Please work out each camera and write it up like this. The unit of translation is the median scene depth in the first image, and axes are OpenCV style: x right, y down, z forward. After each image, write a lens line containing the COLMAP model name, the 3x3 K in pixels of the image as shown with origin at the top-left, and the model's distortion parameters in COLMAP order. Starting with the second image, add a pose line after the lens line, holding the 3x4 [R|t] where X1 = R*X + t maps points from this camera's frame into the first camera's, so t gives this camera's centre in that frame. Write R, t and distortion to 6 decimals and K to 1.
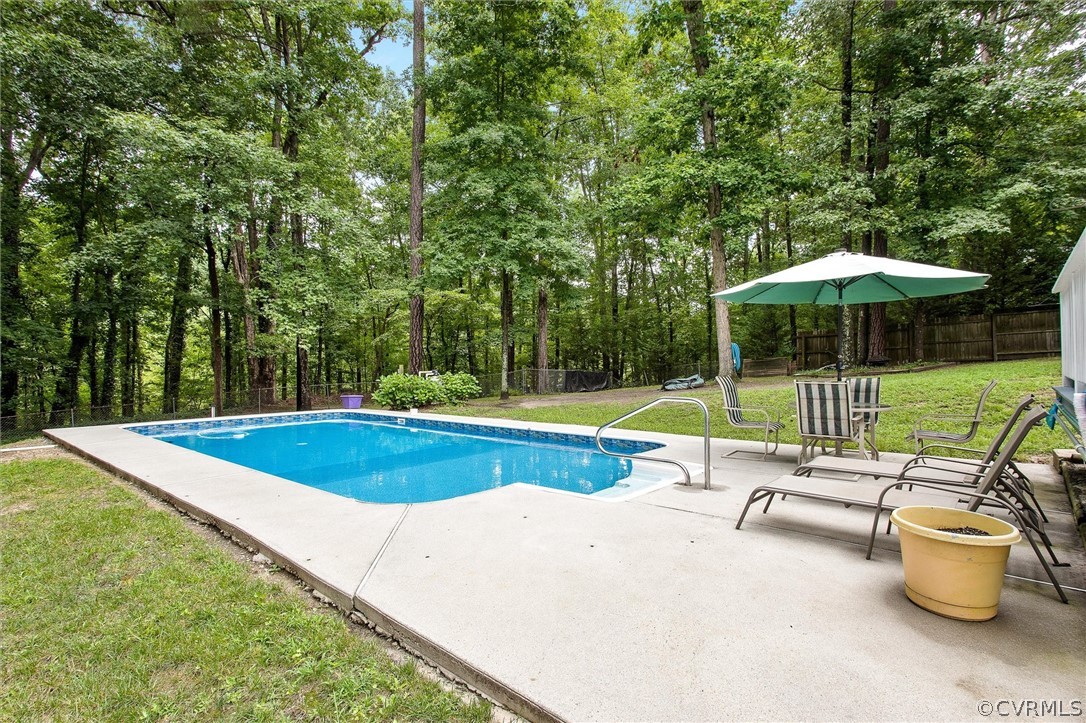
lens RADIAL K [[539.5, 0, 543.0], [0, 539.5, 361.5], [0, 0, 1]] dist [0.001180, 0.000022]
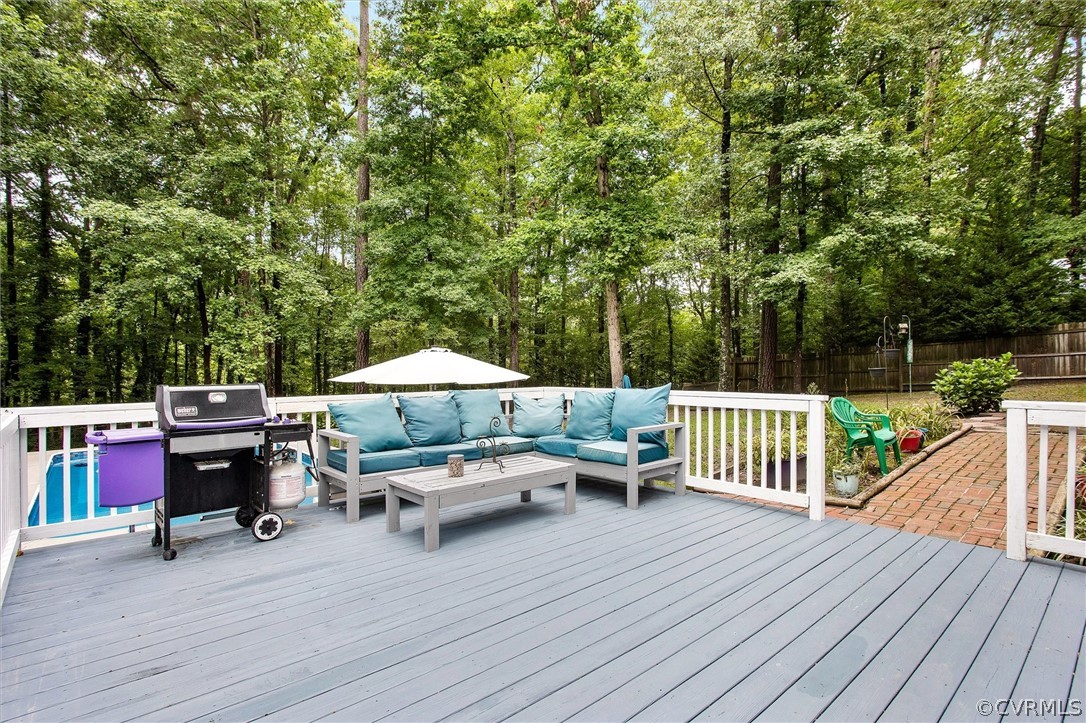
lens RADIAL K [[539.5, 0, 543.0], [0, 539.5, 361.5], [0, 0, 1]] dist [0.001180, 0.000022]
pose [[0.991396, -0.001805, -0.130884, 0.351283], [0.000463, 0.999947, -0.010288, -0.054019], [0.130896, 0.010139, 0.991344, -0.103928]]
